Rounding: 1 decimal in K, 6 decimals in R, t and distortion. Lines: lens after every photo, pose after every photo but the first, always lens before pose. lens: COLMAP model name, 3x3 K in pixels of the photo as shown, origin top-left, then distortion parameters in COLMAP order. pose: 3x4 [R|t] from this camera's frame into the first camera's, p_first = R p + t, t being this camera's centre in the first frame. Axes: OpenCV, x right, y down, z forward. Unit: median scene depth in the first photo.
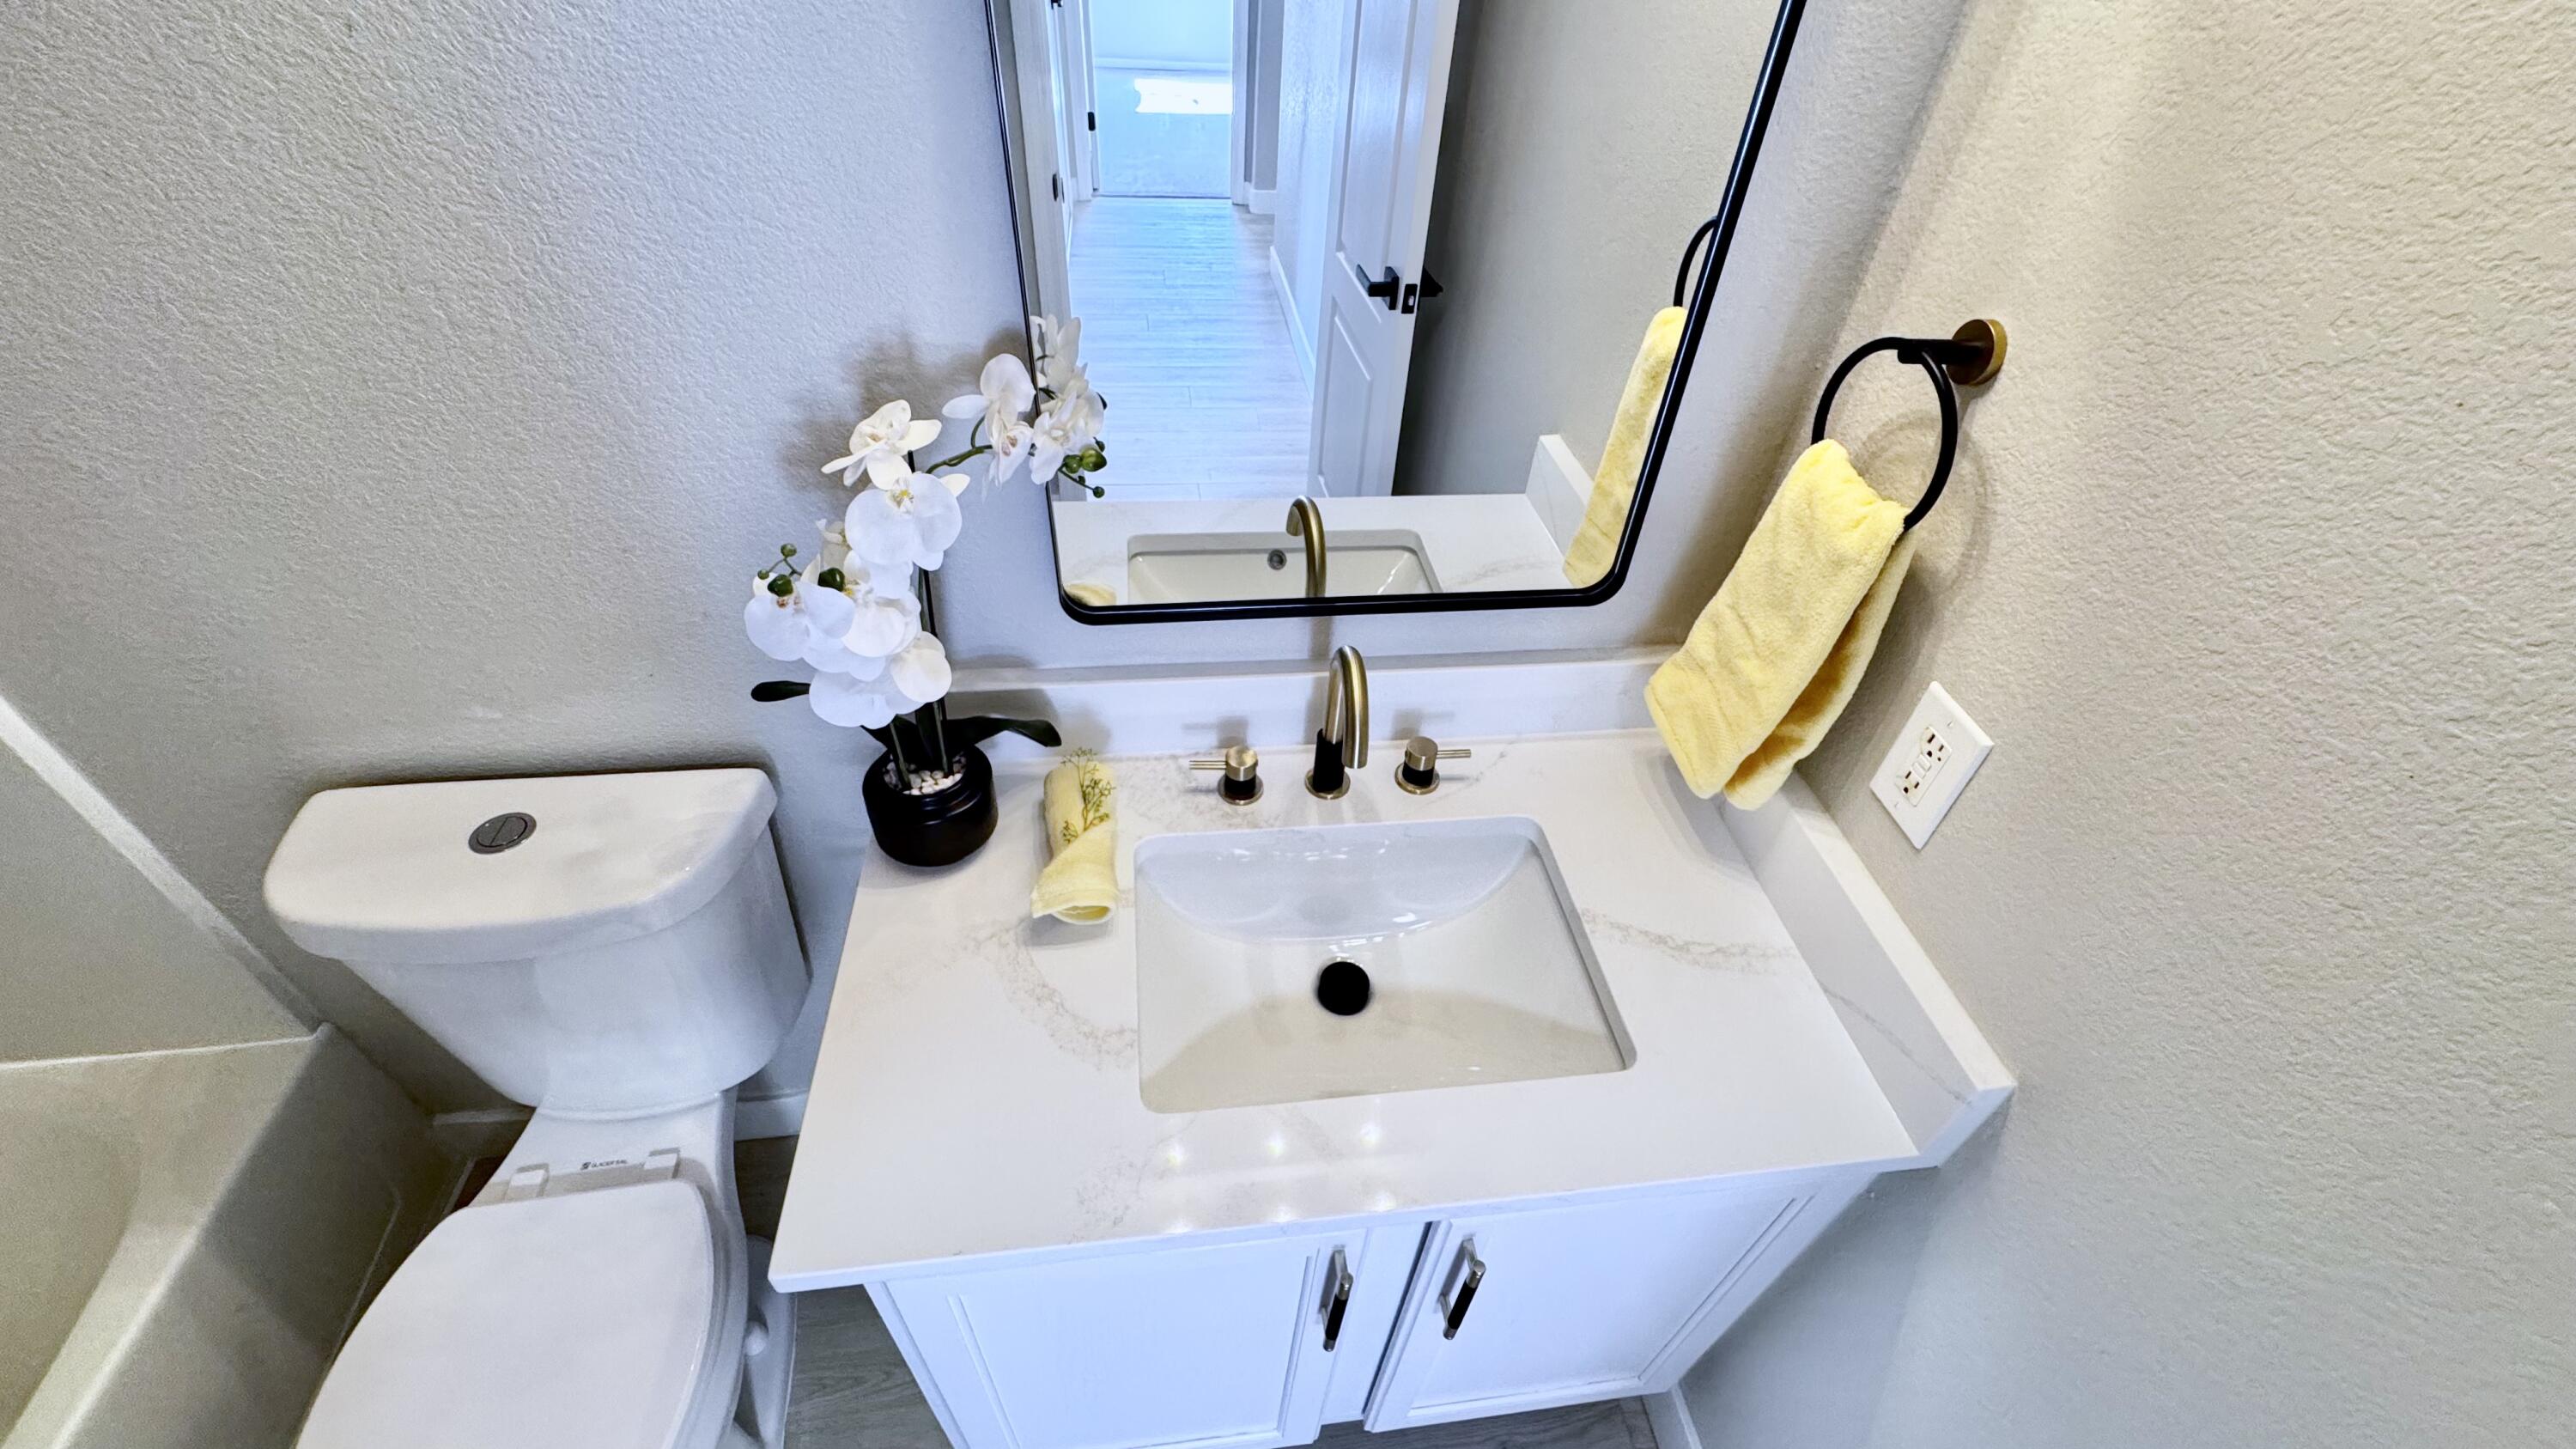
lens RADIAL K [[1024.6, 0, 1293.5], [0, 1024.6, 717.9], [0, 0, 1]] dist [-0.000989, -0.000778]
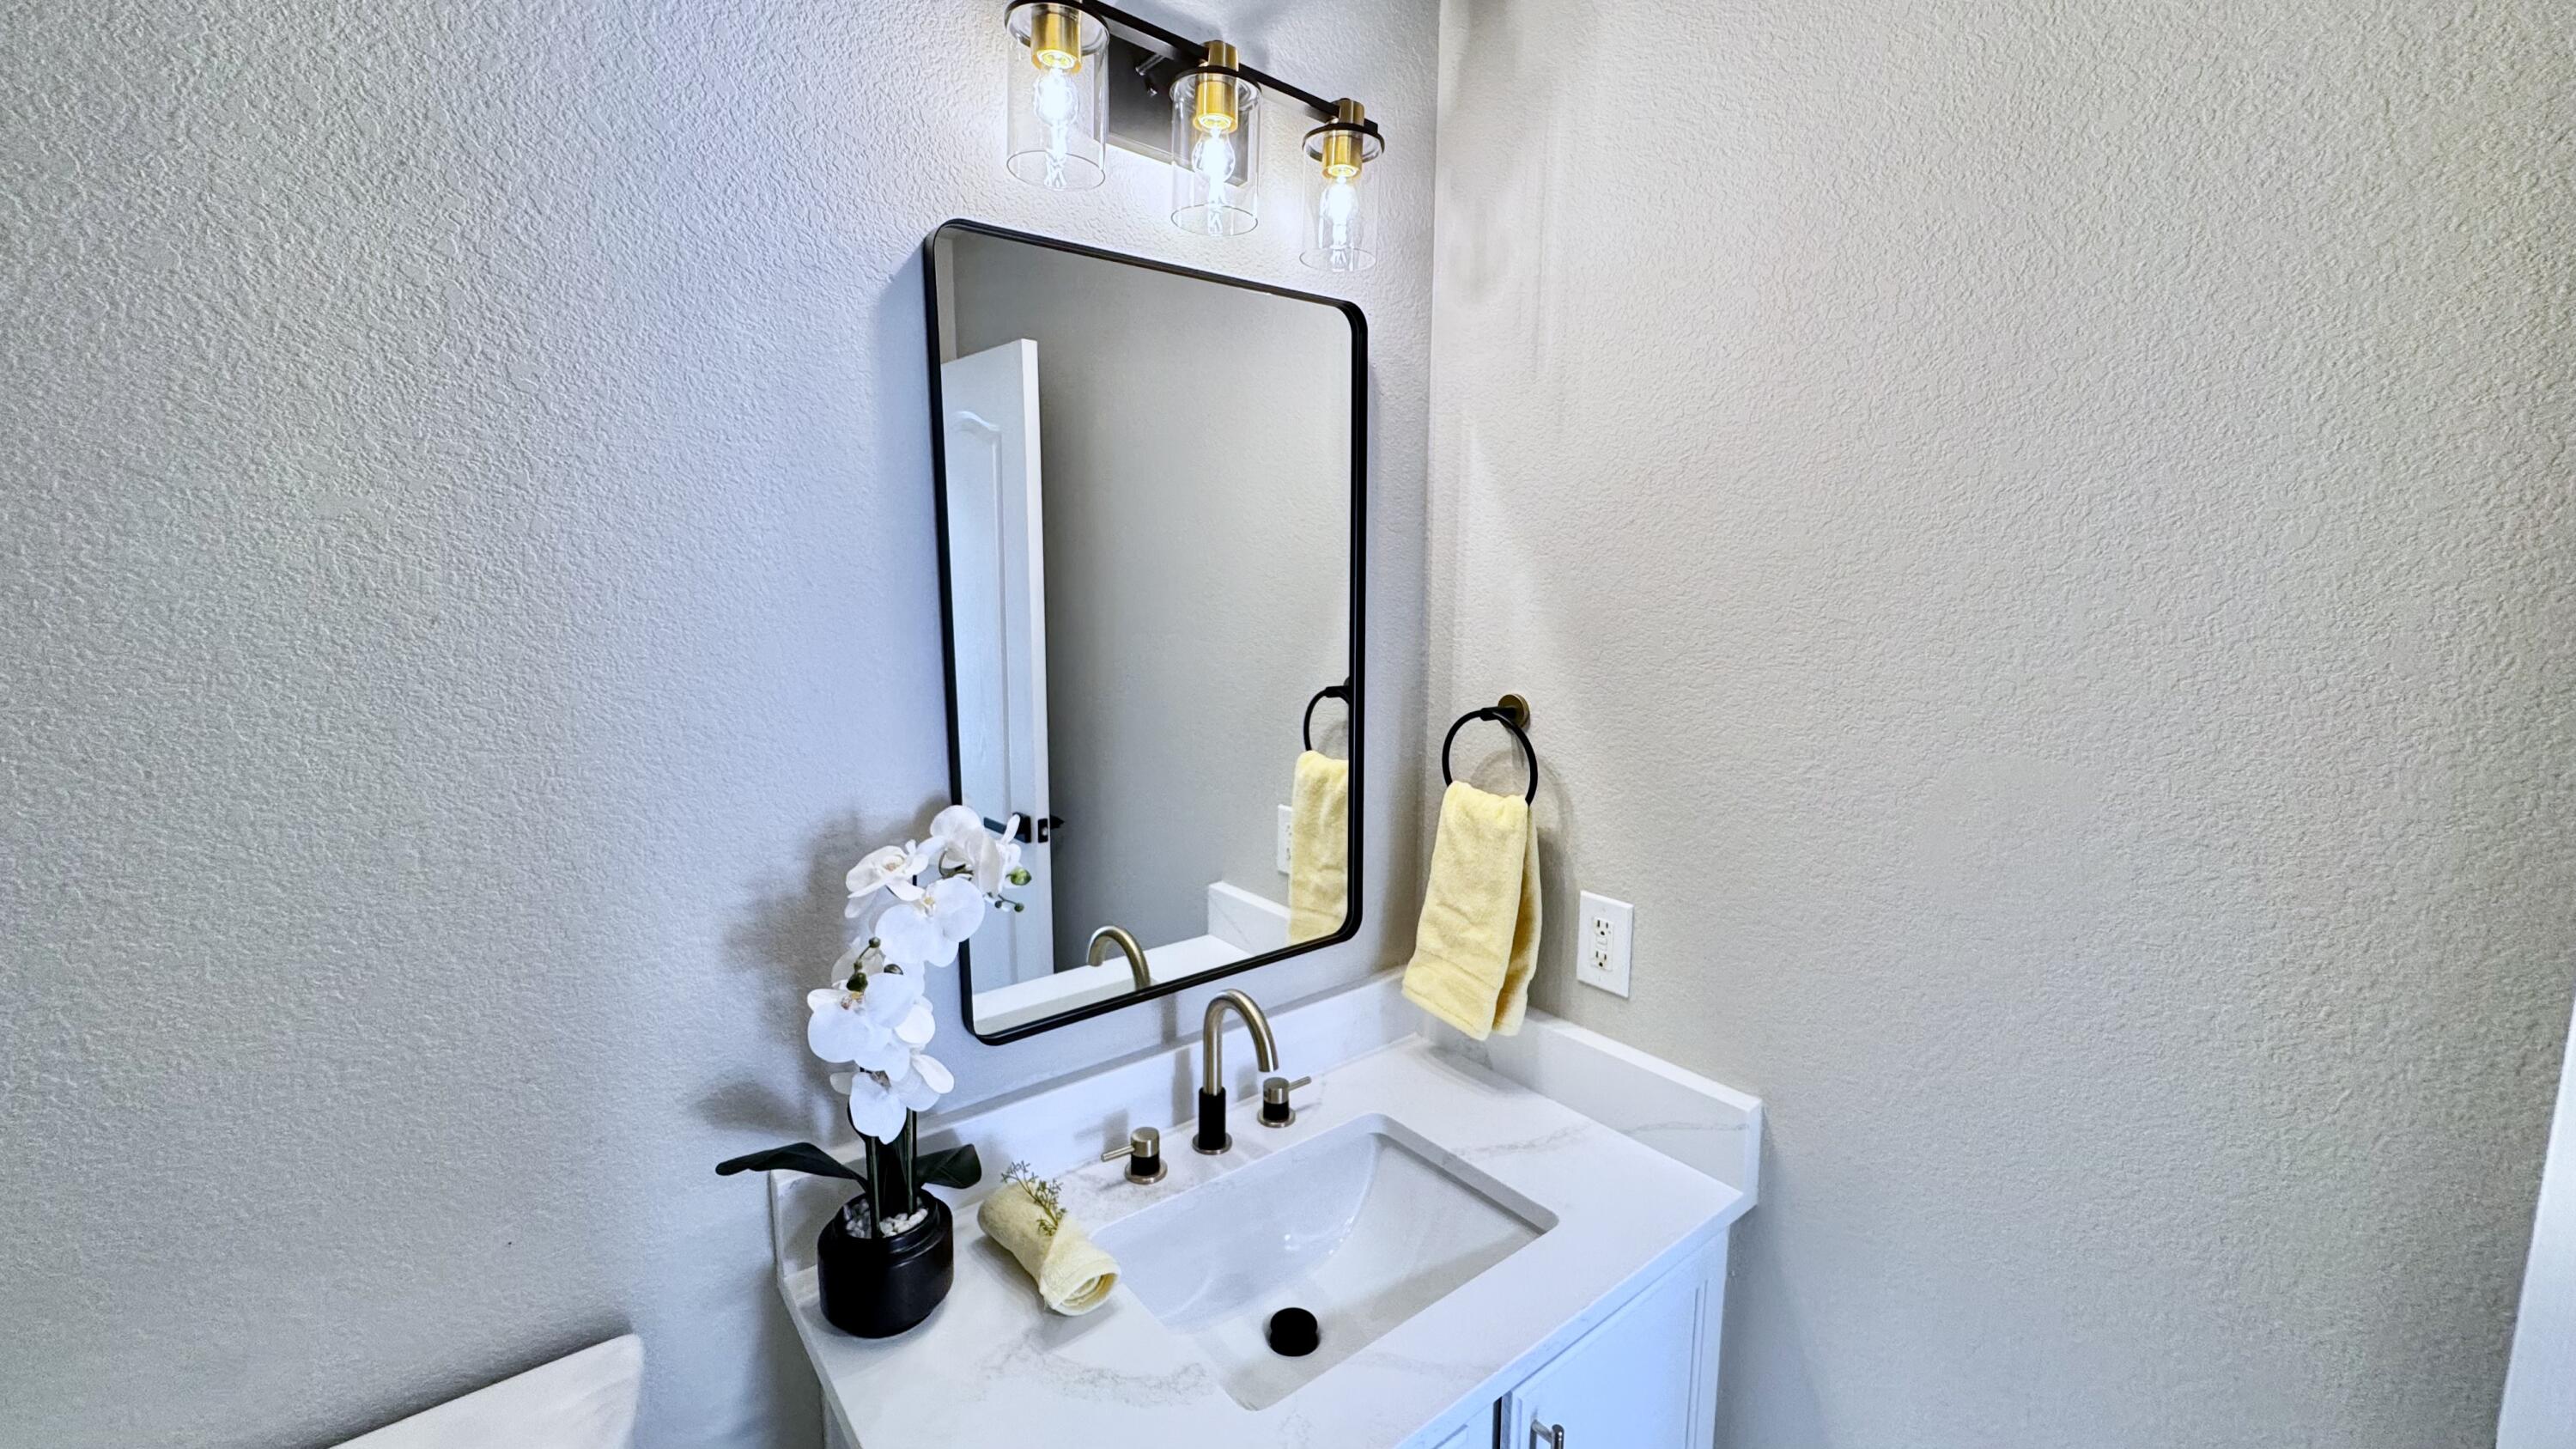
lens RADIAL K [[1024.6, 0, 1288.1], [0, 1024.6, 716.7], [0, 0, 1]] dist [-0.000989, -0.000778]
pose [[0.853784, -0.120547, 0.506480, -0.508980], [0.374894, 0.817385, -0.437420, 0.253038], [-0.361259, 0.563338, 0.743063, -0.164825]]
